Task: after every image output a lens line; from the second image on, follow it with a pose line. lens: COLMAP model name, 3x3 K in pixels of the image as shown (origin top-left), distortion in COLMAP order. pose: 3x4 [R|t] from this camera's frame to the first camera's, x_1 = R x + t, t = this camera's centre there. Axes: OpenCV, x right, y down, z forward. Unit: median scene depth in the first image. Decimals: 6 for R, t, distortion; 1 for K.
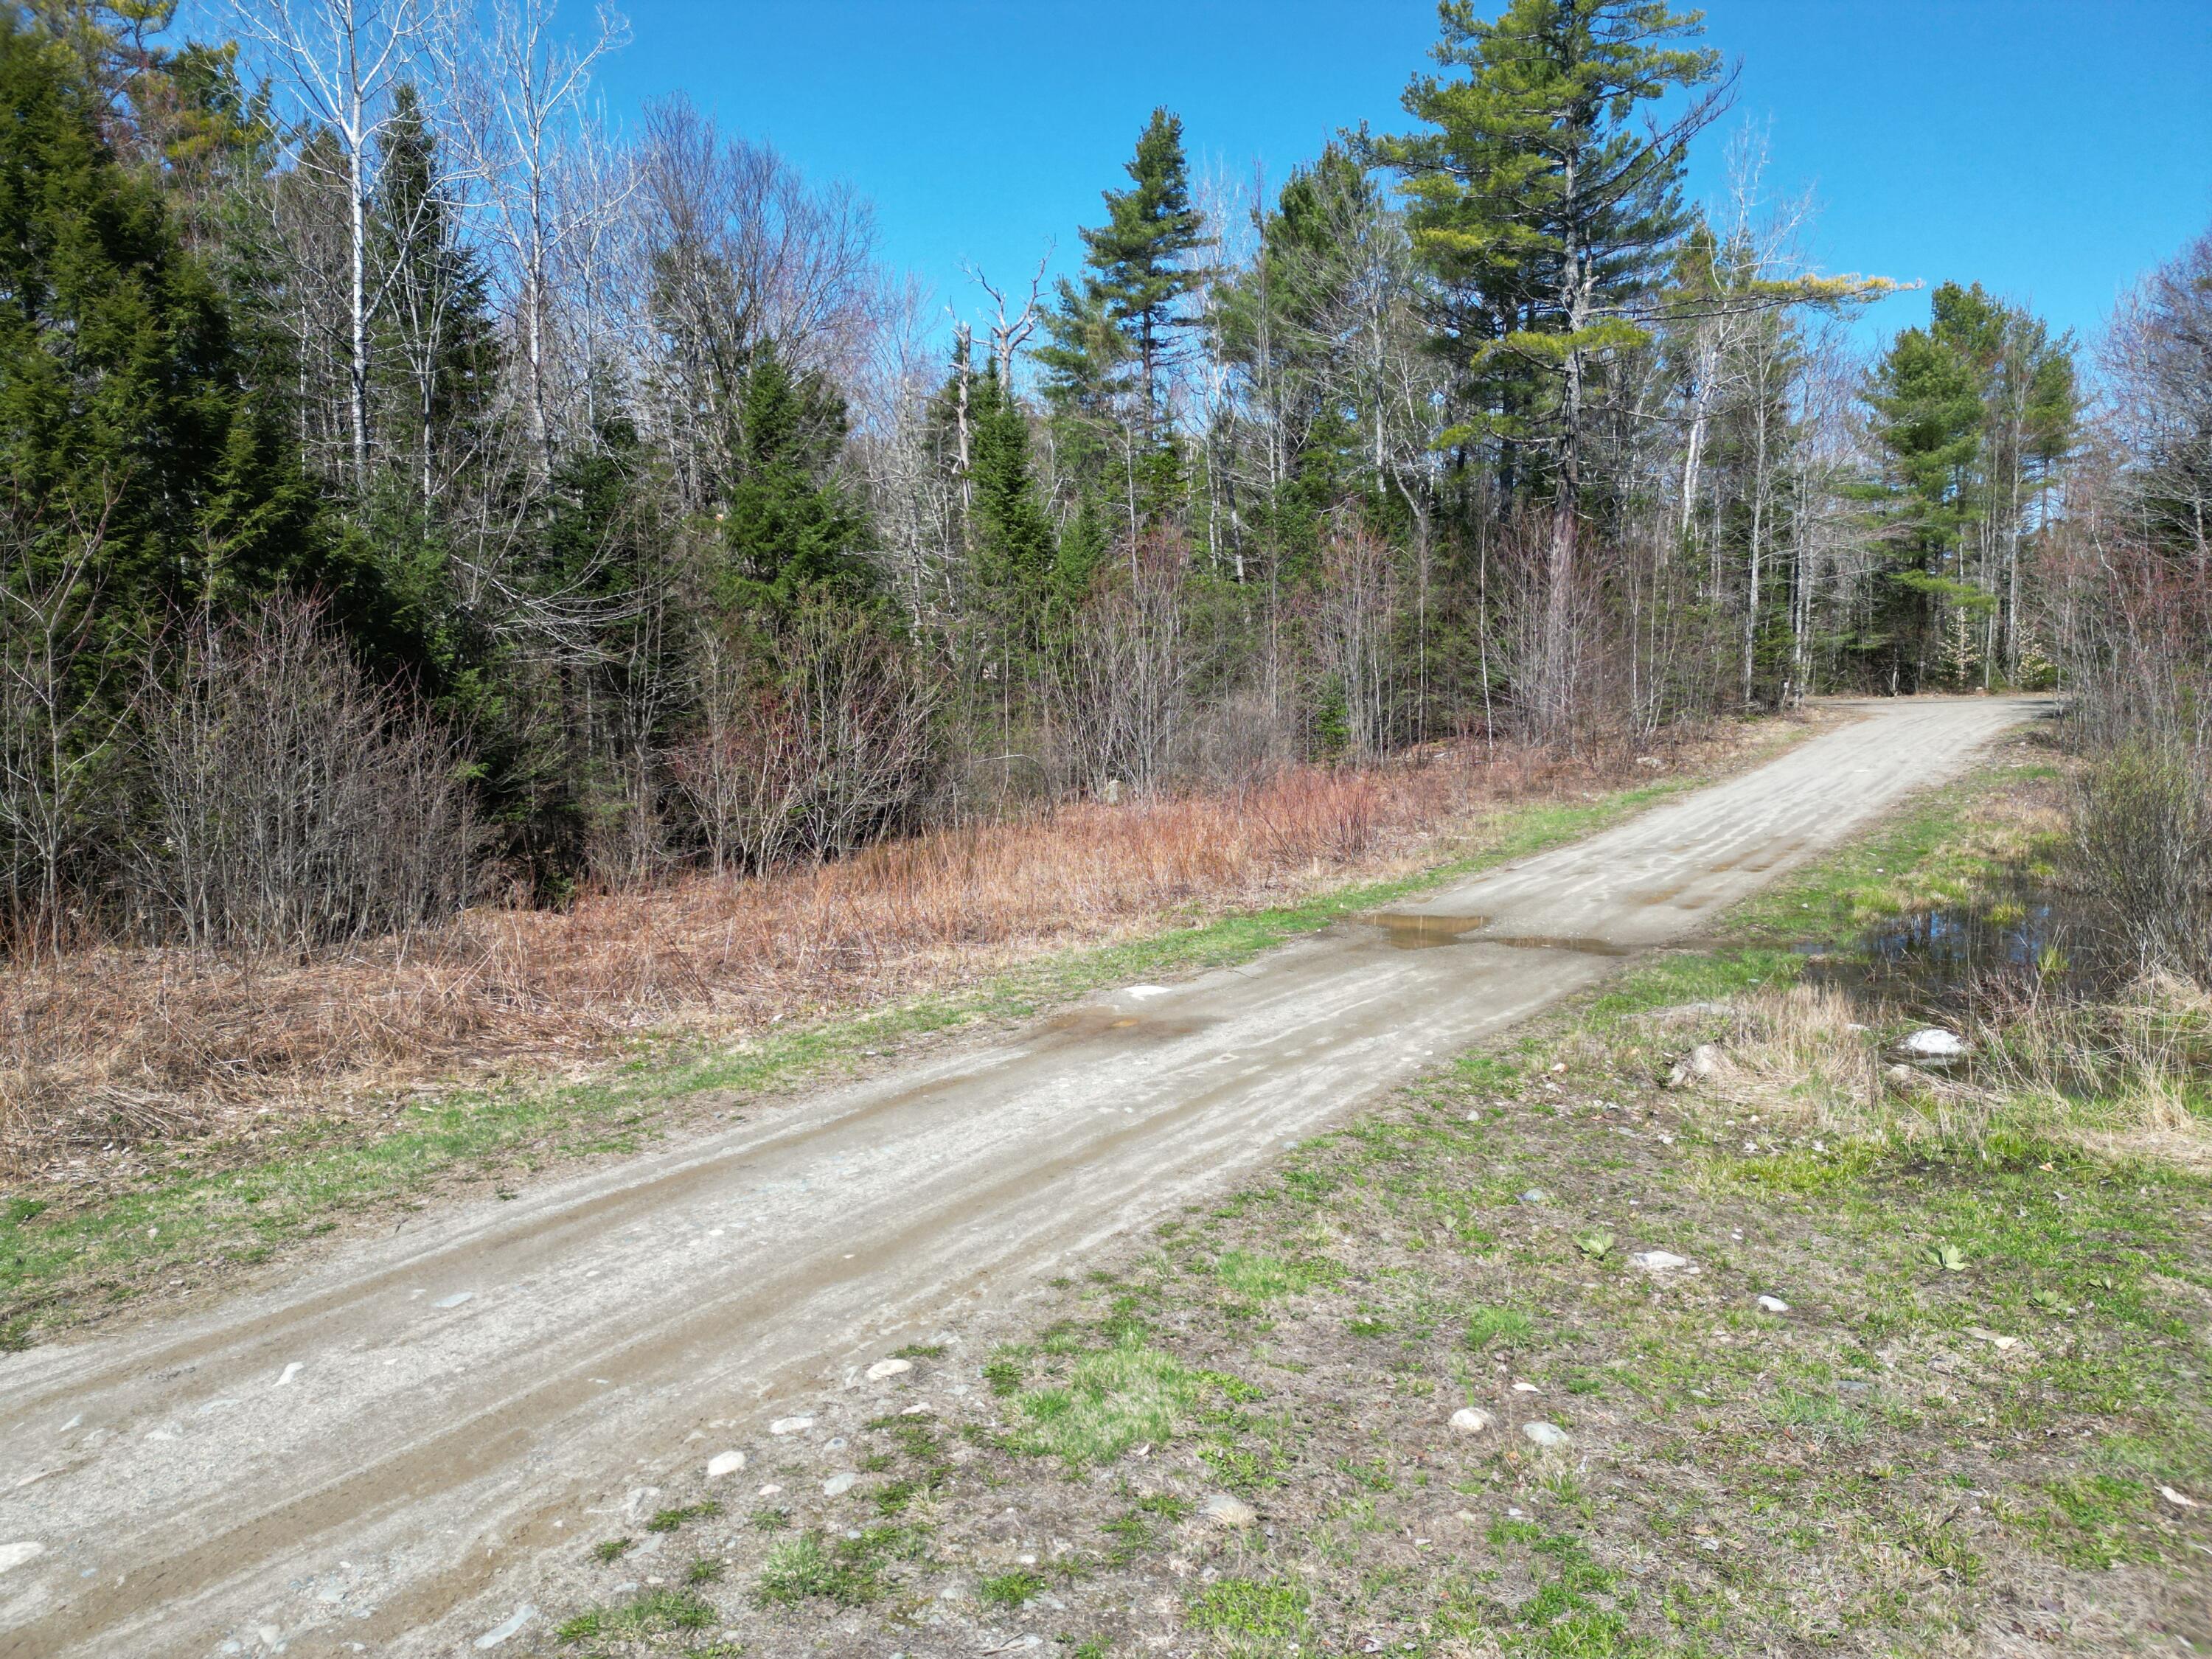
lens RADIAL K [[1541.2, 0, 1107.0], [0, 1541.2, 840.5], [0, 0, 1]] dist [0.079405, -0.074710]
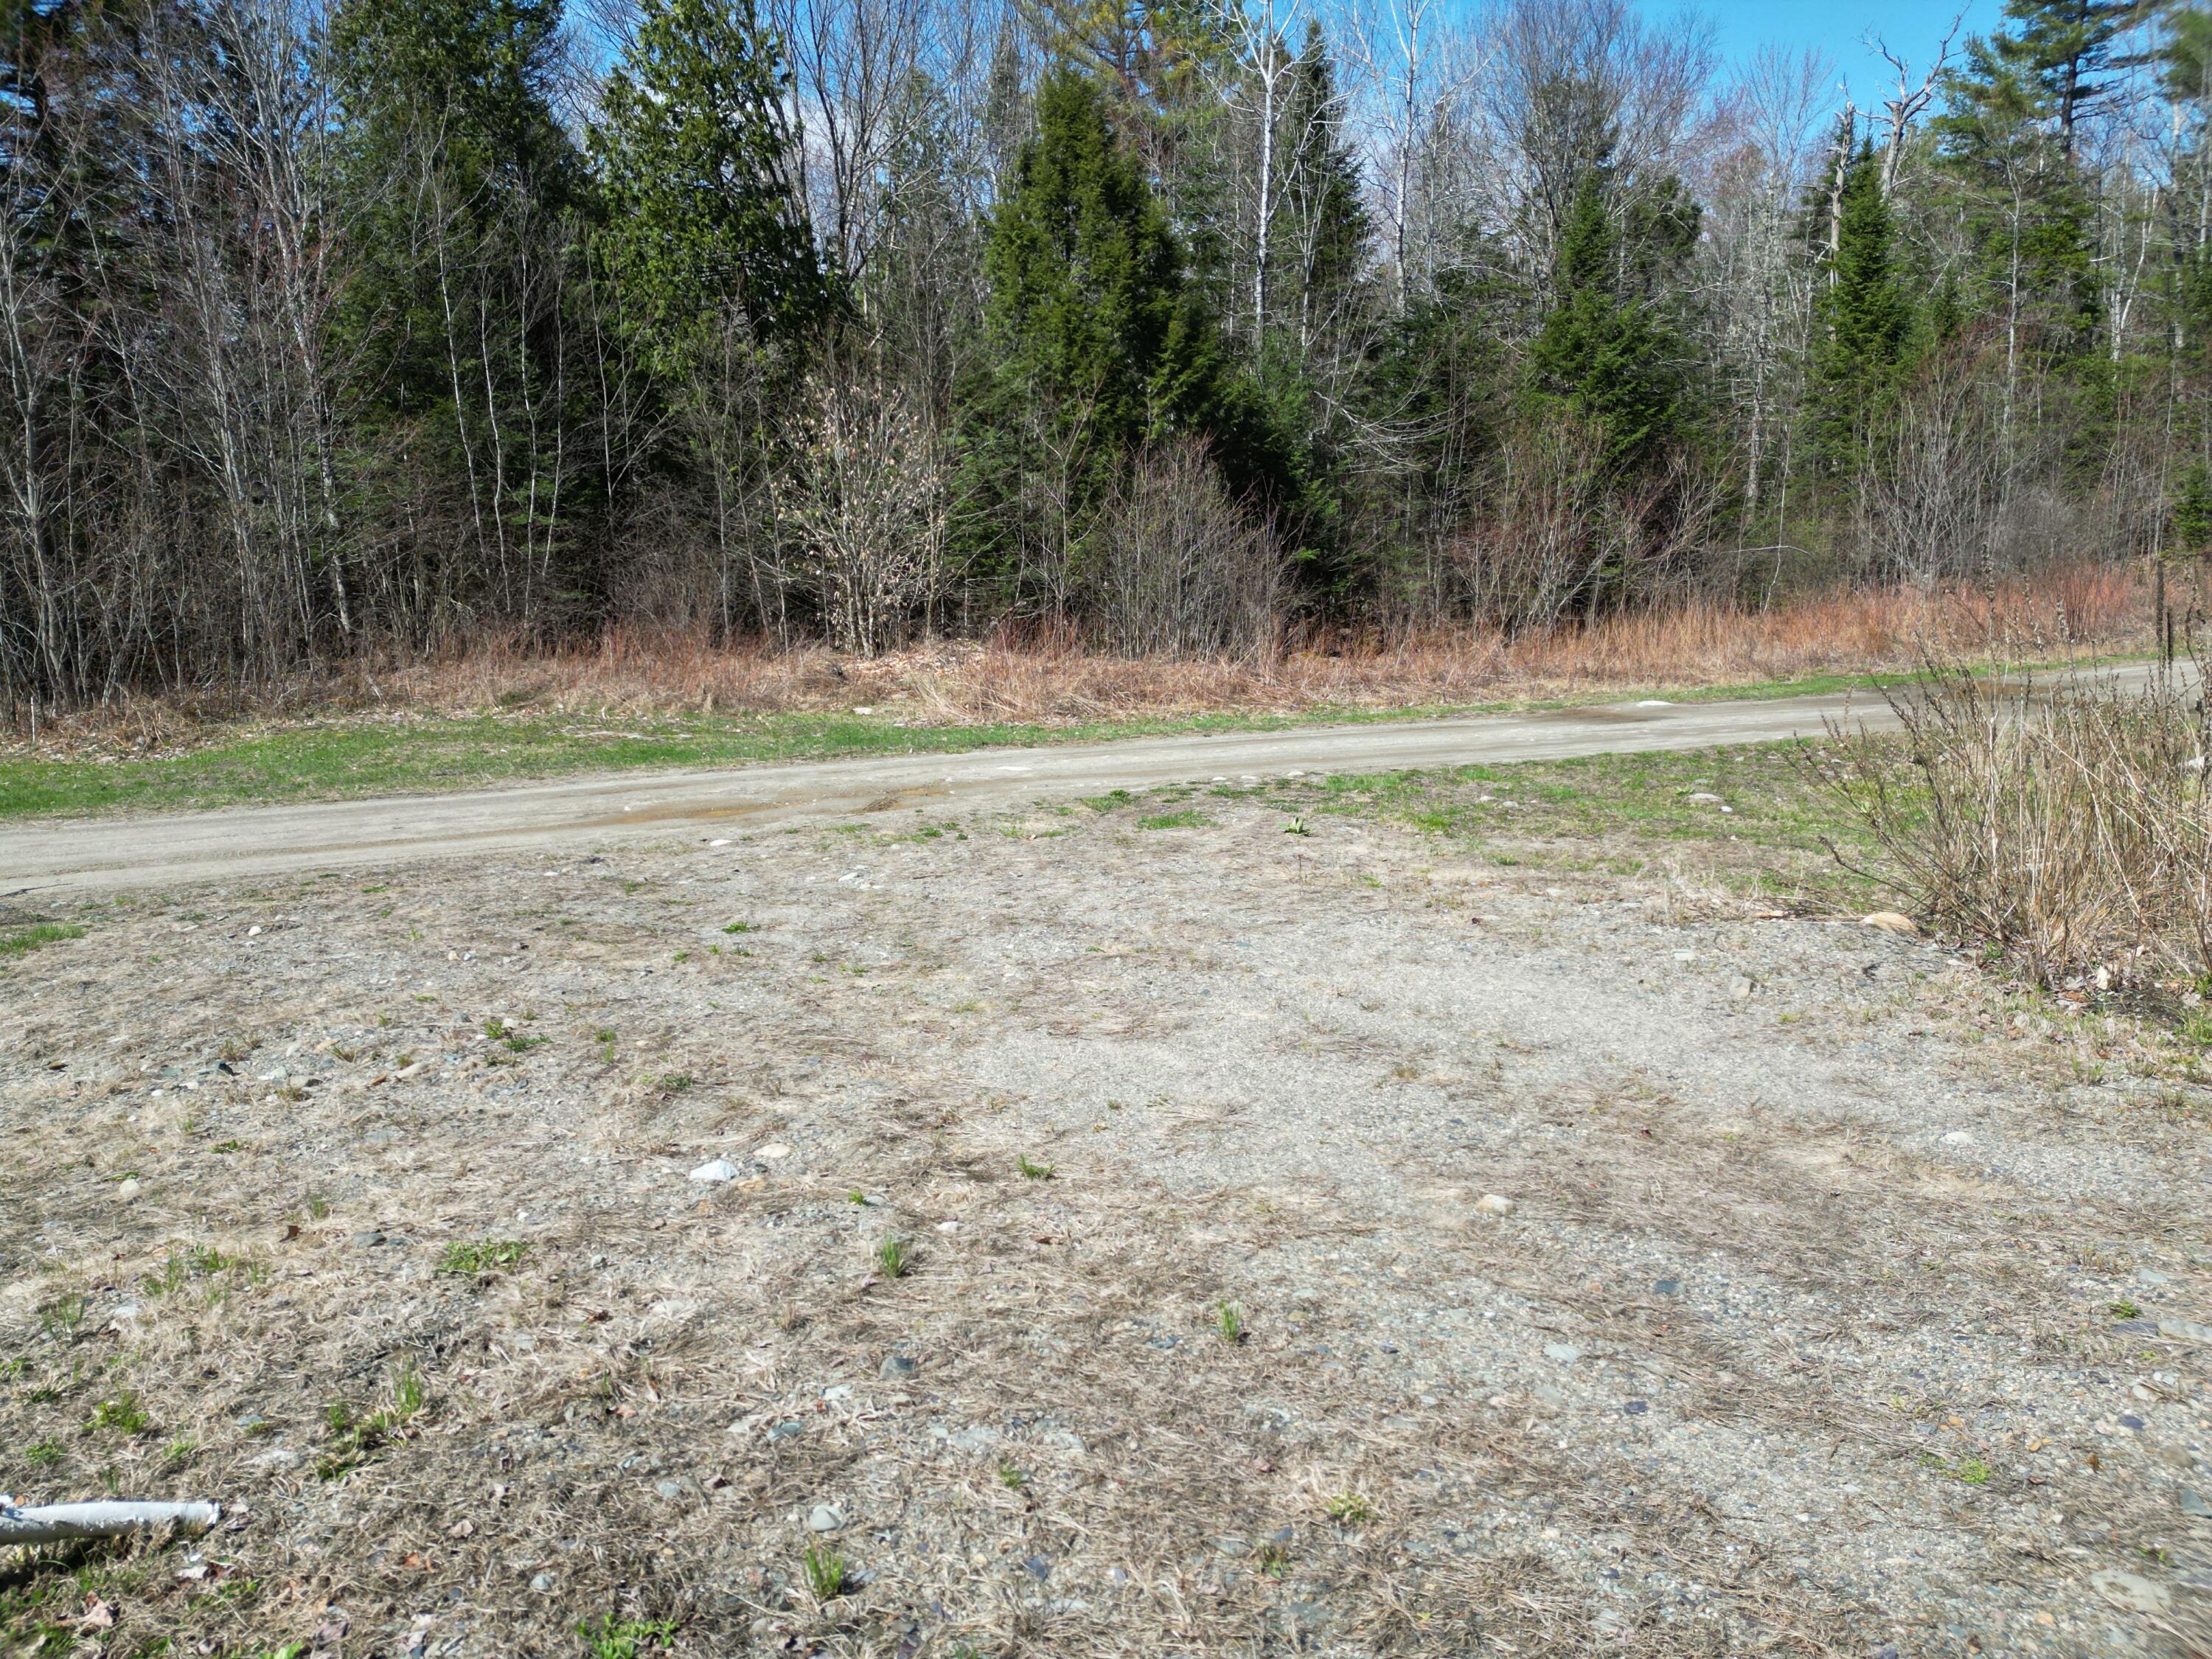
lens RADIAL K [[1541.2, 0, 1107.0], [0, 1541.2, 840.5], [0, 0, 1]] dist [0.079405, -0.074710]
pose [[0.838860, 0.111835, -0.532735, 0.195800], [-0.043131, 0.989246, 0.139754, 0.022054], [0.542636, -0.094257, 0.834663, -0.265850]]
